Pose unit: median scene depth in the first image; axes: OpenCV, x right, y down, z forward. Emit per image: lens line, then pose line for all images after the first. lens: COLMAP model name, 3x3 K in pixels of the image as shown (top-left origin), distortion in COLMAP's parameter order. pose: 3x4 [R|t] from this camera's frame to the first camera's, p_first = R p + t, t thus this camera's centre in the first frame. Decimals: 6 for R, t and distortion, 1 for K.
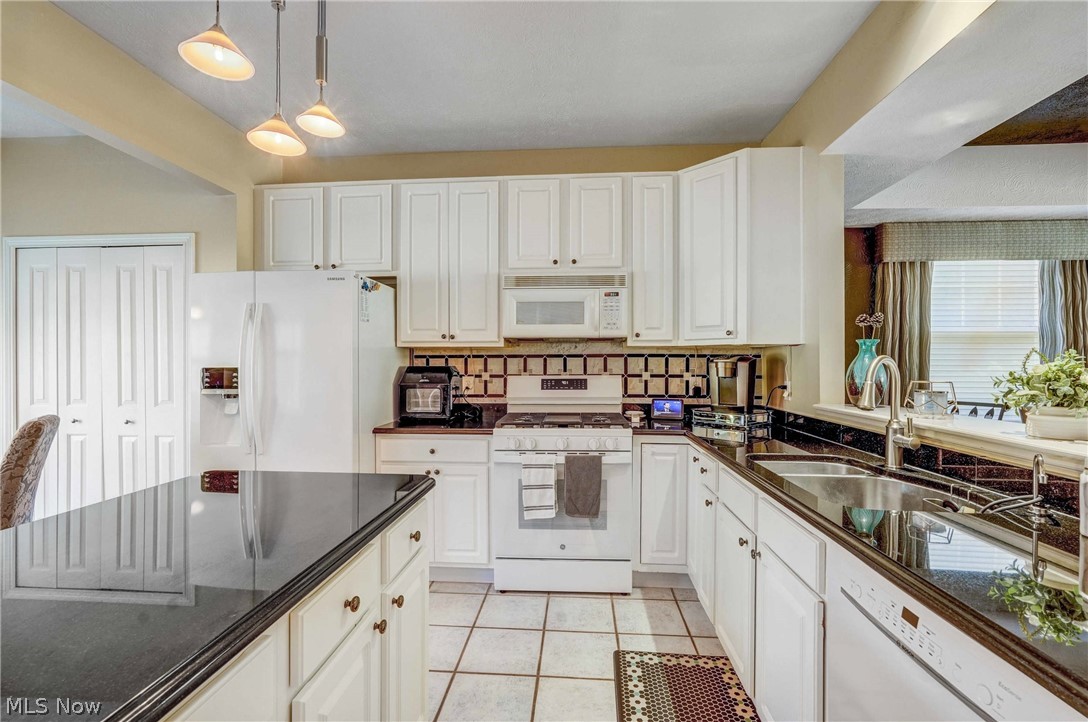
lens RADIAL K [[479.8, 0, 536.5], [0, 479.8, 363.0], [0, 0, 1]] dist [-0.000954, -0.000092]
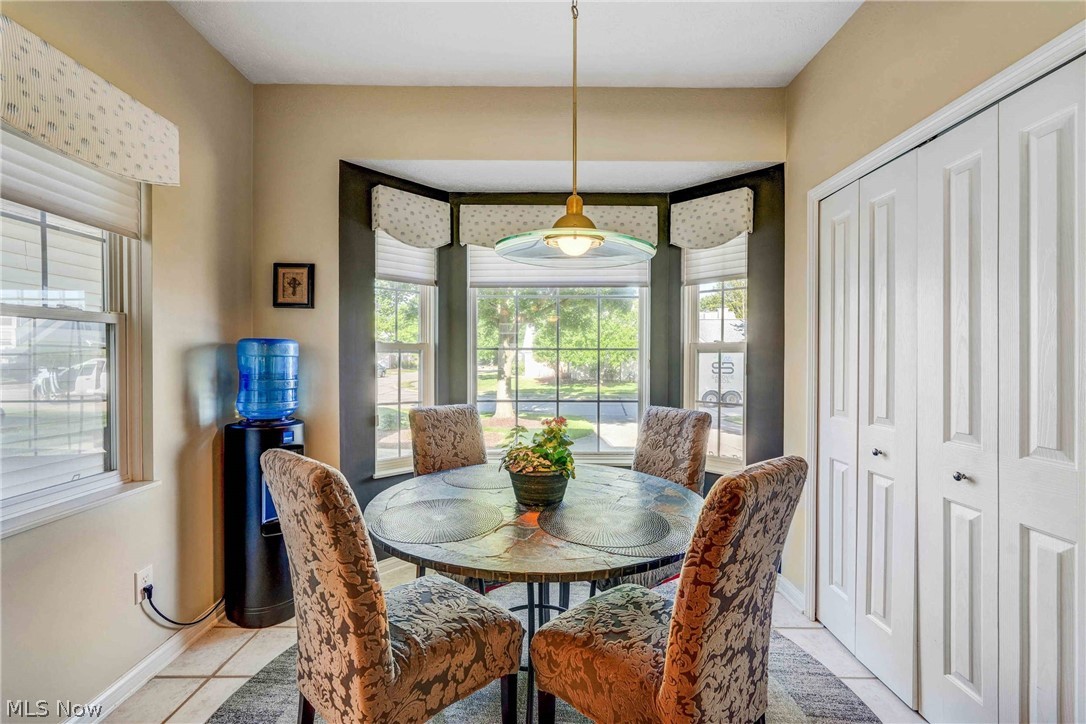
lens RADIAL K [[478.9, 0, 535.6], [0, 478.9, 364.0], [0, 0, 1]] dist [-0.000954, -0.000092]
pose [[0.087132, 0.011624, -0.996129, -0.401624], [0.000428, 0.999931, 0.011706, 0.000756], [0.996197, -0.001447, 0.087121, 0.521565]]
